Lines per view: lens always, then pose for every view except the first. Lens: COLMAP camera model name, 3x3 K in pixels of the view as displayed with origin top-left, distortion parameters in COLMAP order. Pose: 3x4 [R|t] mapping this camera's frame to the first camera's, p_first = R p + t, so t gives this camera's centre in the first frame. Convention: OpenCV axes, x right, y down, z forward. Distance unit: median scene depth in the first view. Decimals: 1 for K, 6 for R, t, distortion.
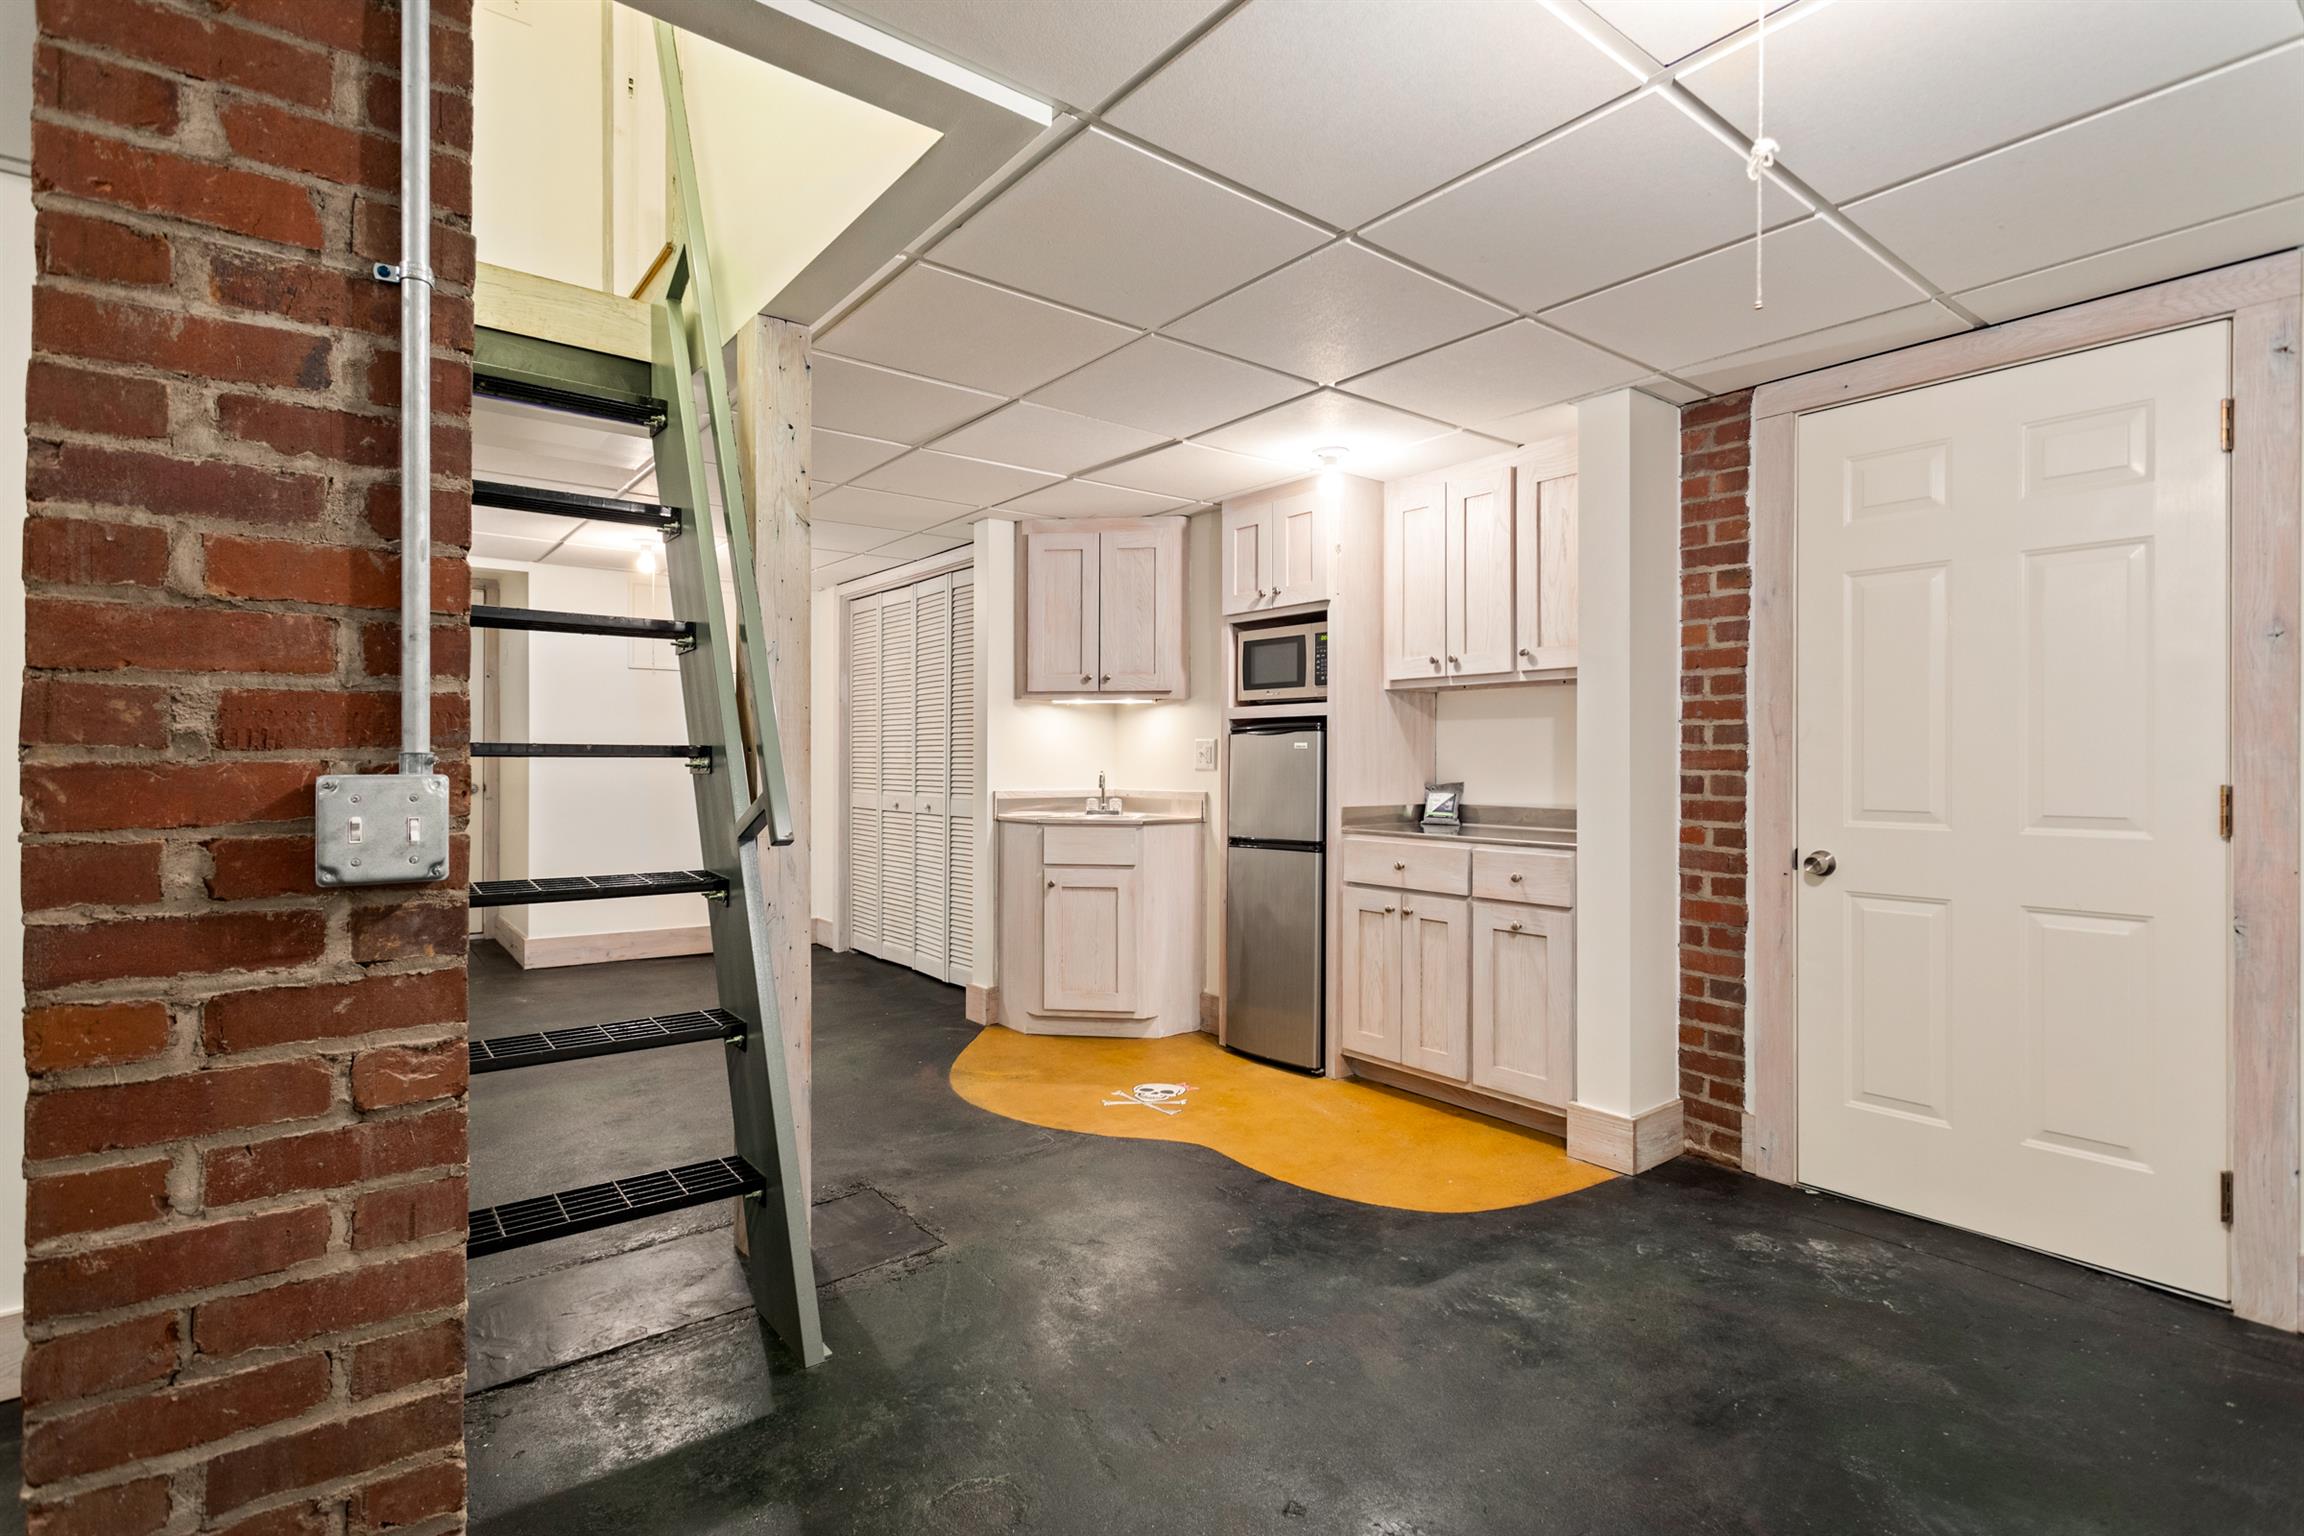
lens RADIAL K [[1096.7, 0, 1150.2], [0, 1096.7, 789.0], [0, 0, 1]] dist [-0.001427, 0.000238]
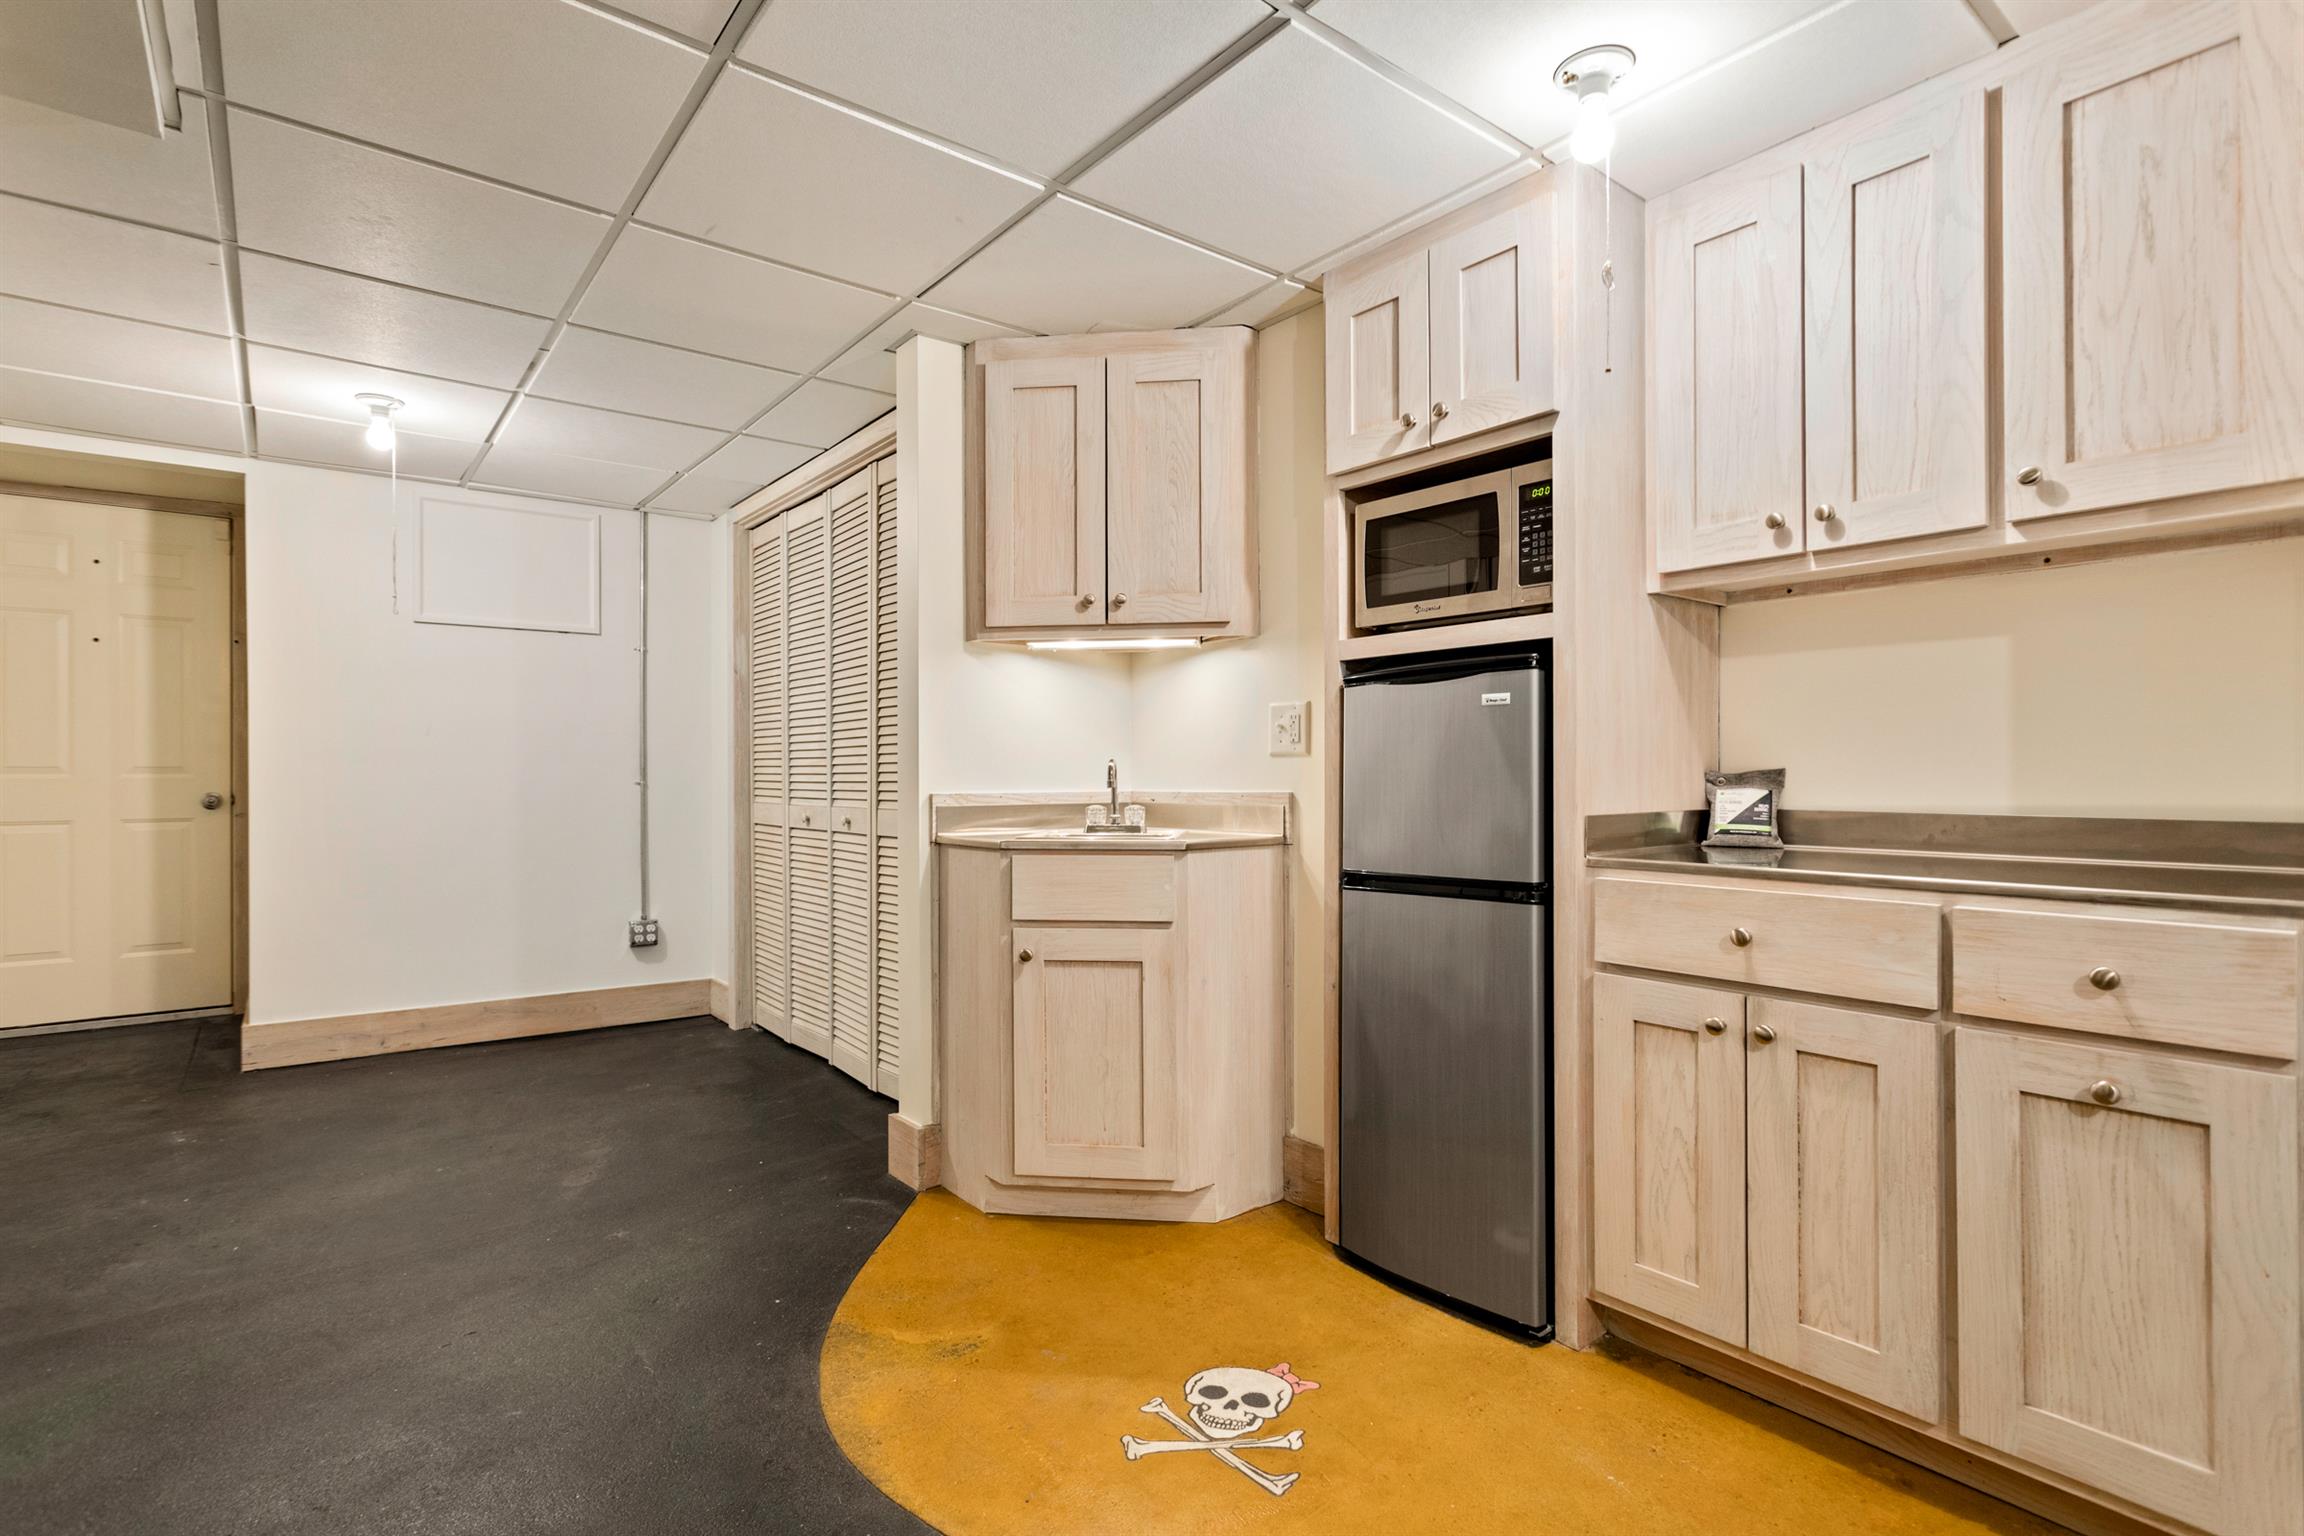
lens RADIAL K [[1096.7, 0, 1150.2], [0, 1096.7, 789.0], [0, 0, 1]] dist [-0.001427, 0.000238]
pose [[0.999969, -0.007848, 0.000965, -0.026051], [0.007859, 0.999898, -0.011945, 0.007633], [-0.000871, 0.011952, 0.999928, 0.441070]]
